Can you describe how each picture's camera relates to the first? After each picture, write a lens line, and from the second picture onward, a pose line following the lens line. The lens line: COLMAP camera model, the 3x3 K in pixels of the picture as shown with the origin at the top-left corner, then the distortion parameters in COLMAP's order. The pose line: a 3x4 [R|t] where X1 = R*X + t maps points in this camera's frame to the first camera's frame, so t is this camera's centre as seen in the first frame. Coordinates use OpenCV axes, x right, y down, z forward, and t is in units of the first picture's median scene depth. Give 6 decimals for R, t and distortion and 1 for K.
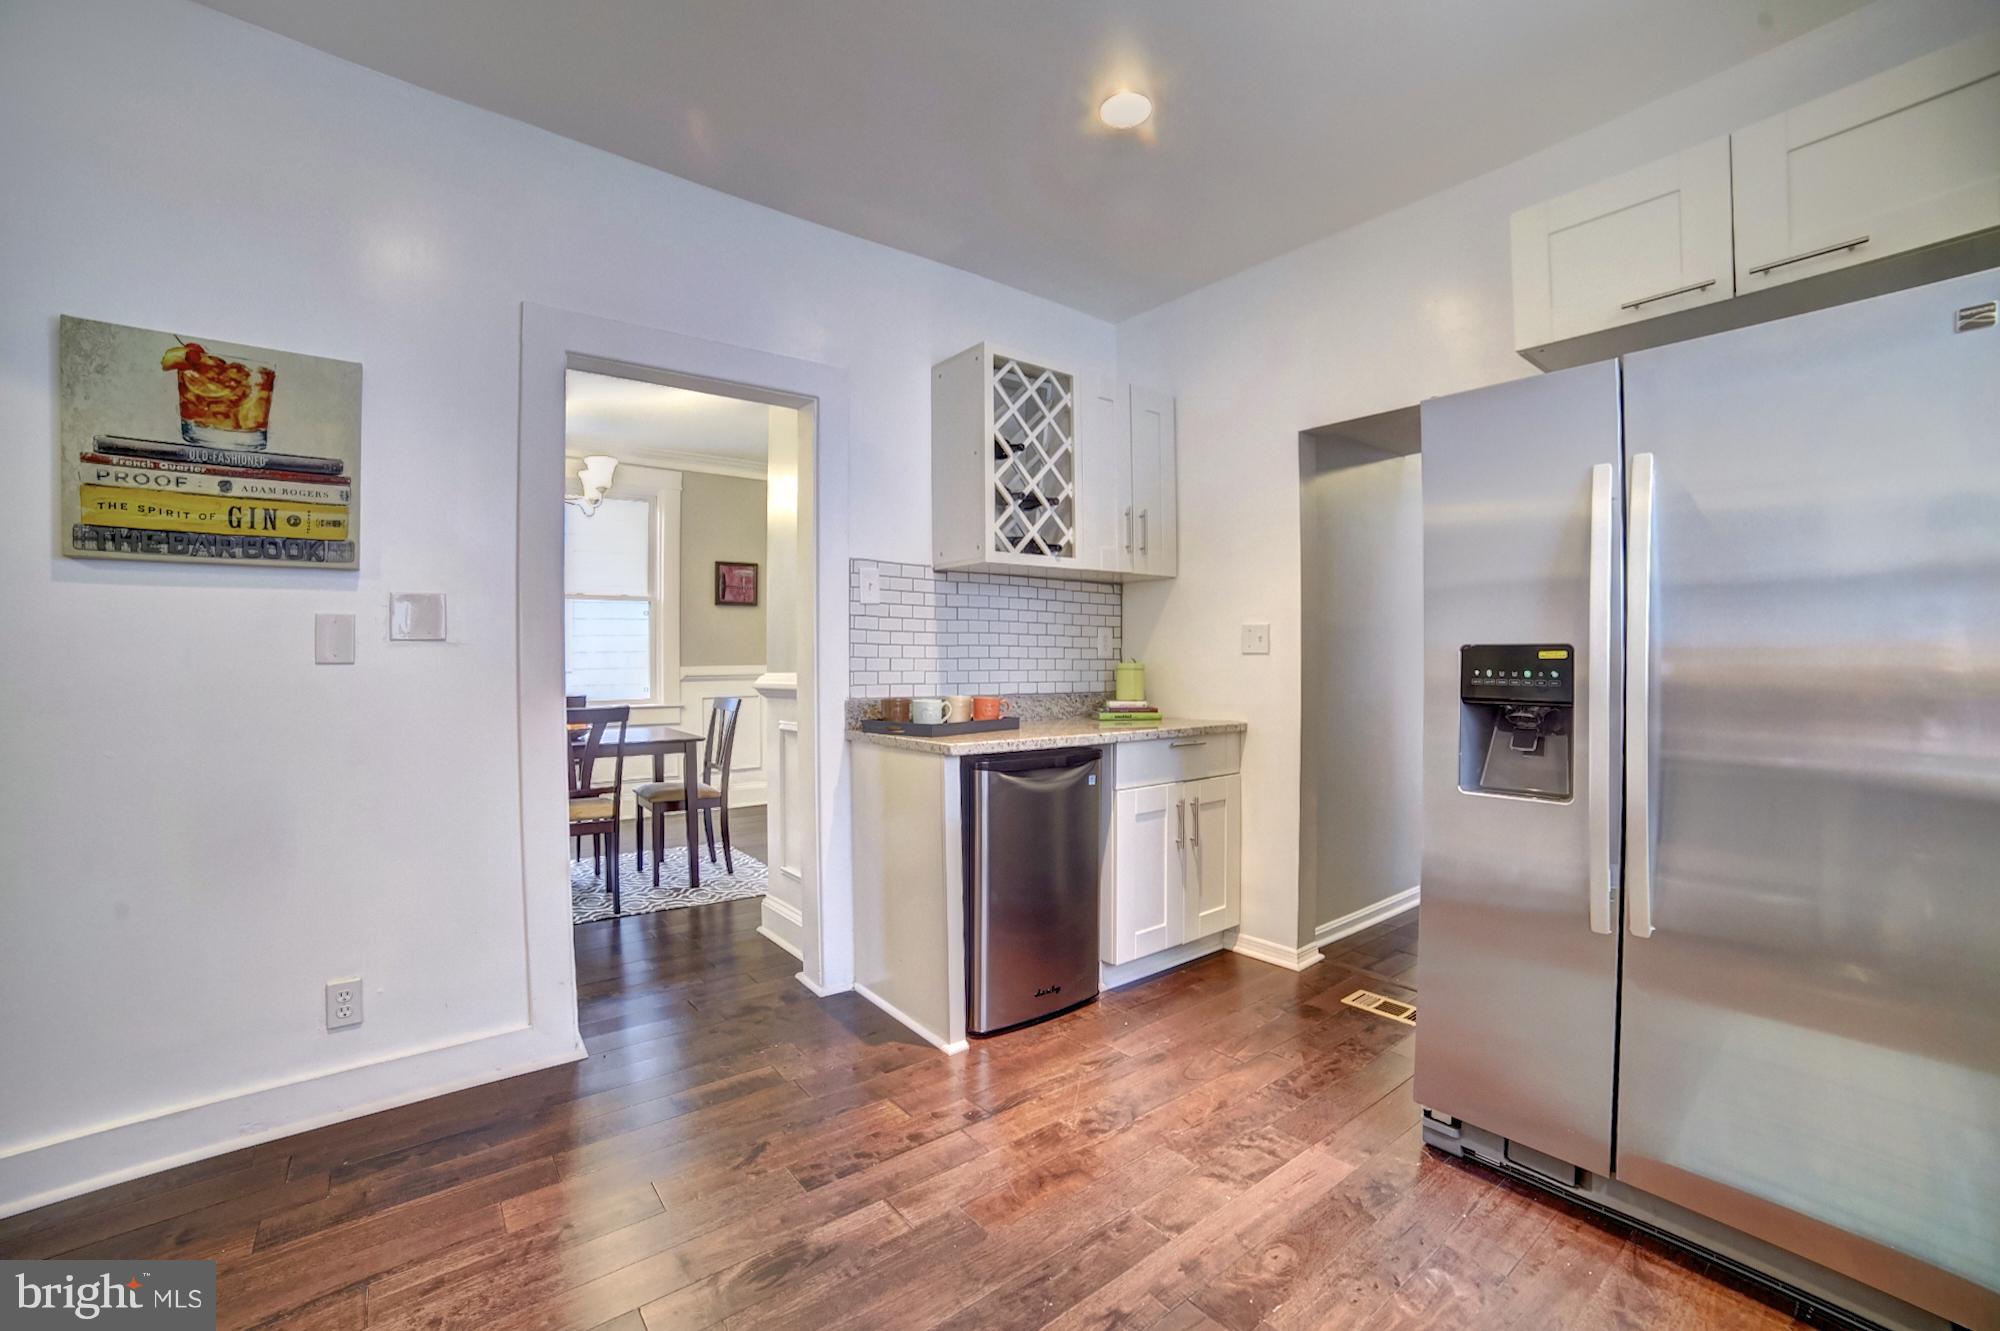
lens RADIAL K [[833.7, 0, 1000.0], [0, 833.7, 665.5], [0, 0, 1]] dist [-0.060323, 0.000019]
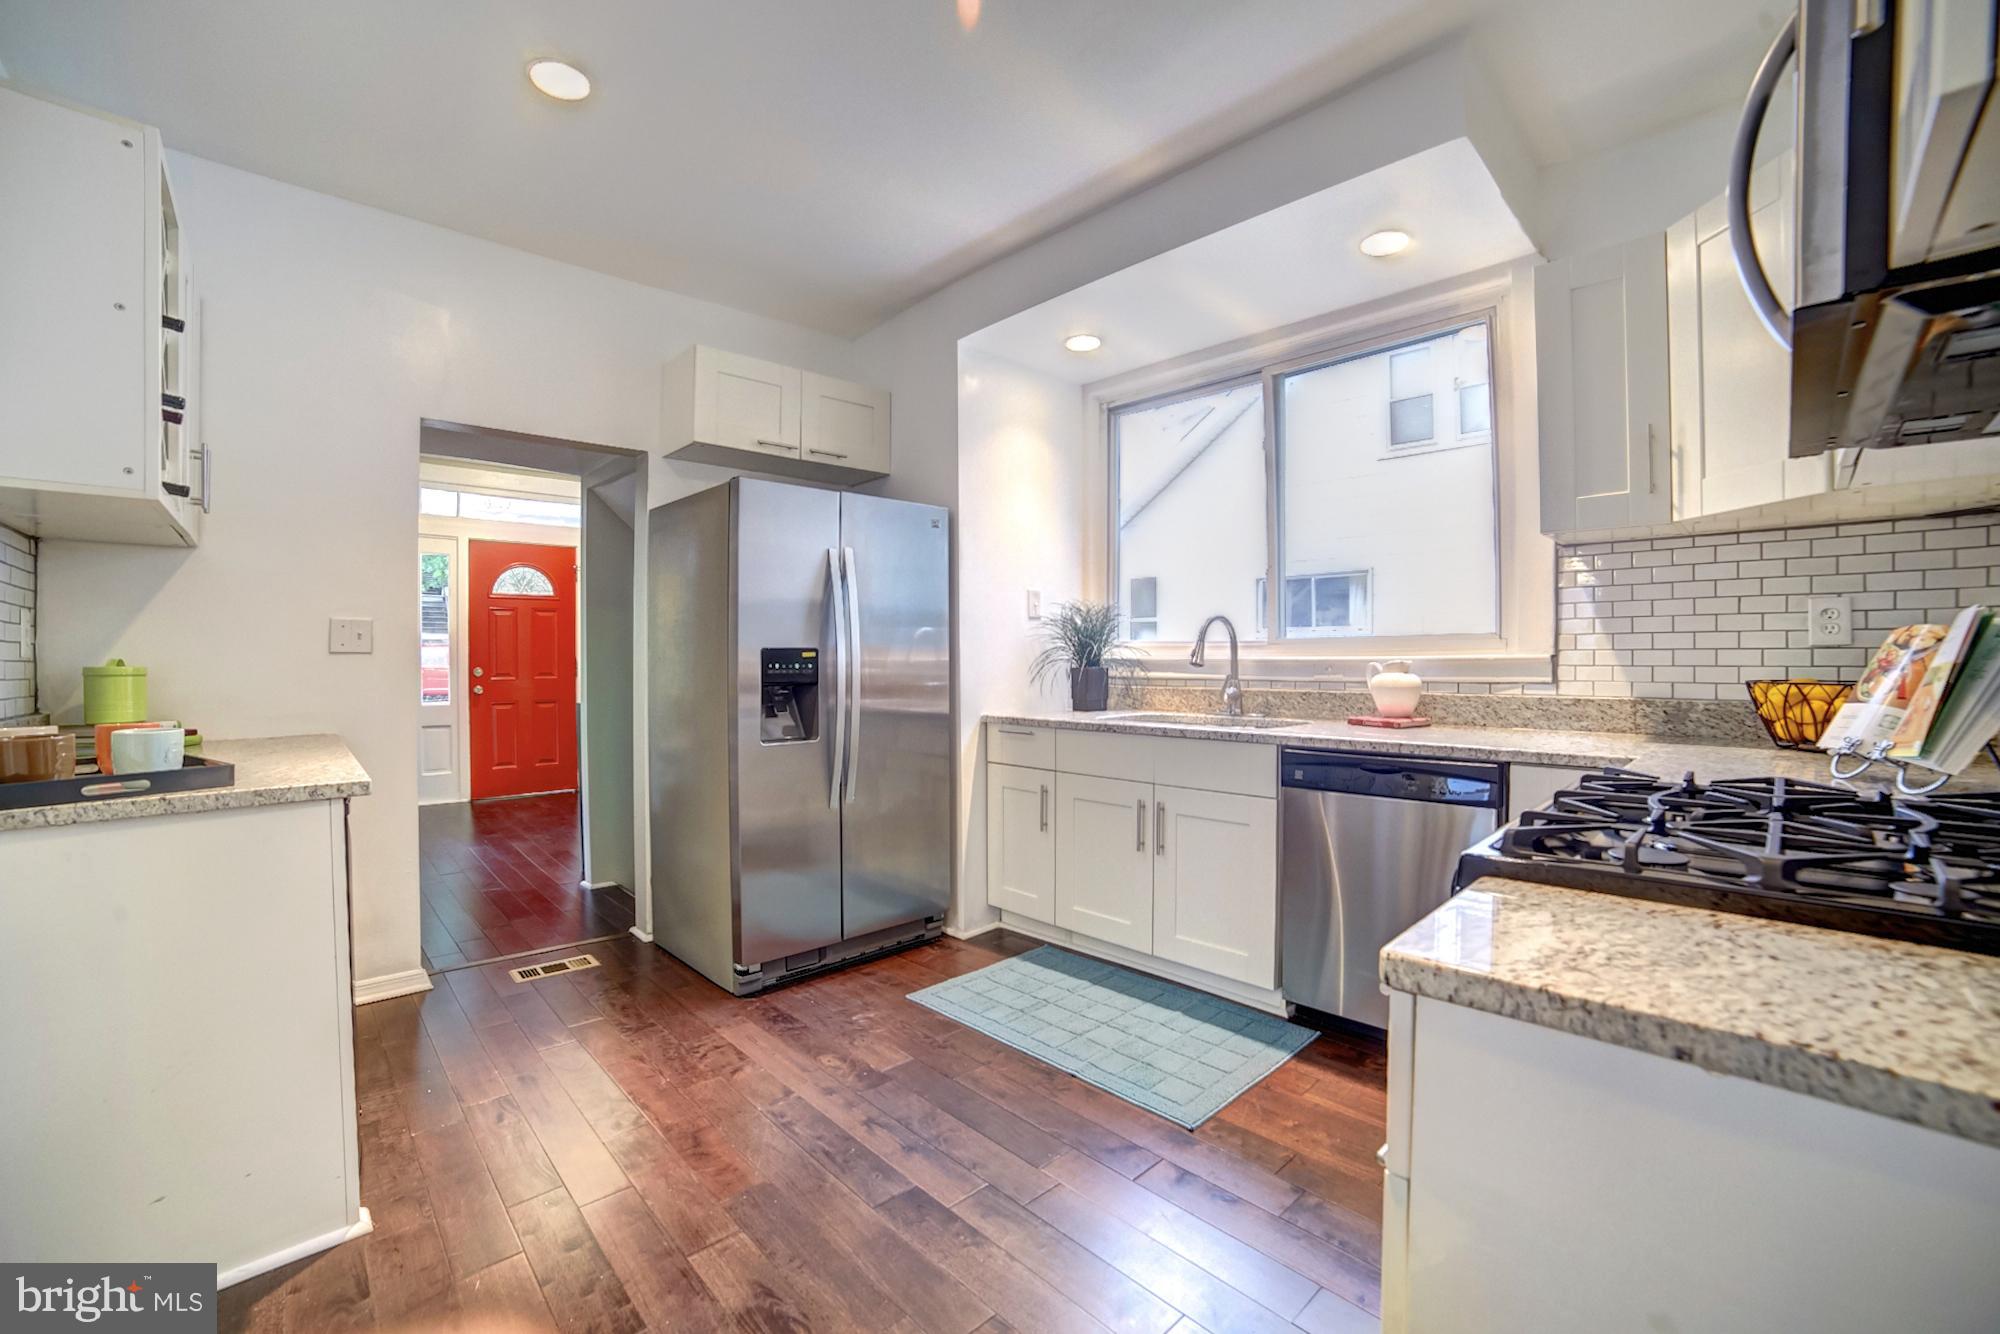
lens RADIAL K [[856.9, 0, 1002.9], [0, 856.9, 646.4], [0, 0, 1]] dist [-0.001792, 0.000052]
pose [[-0.100372, 0.009989, 0.994900, -1.149701], [0.010380, 0.999906, -0.008992, -0.009258], [-0.994896, 0.009425, -0.100466, 0.750585]]
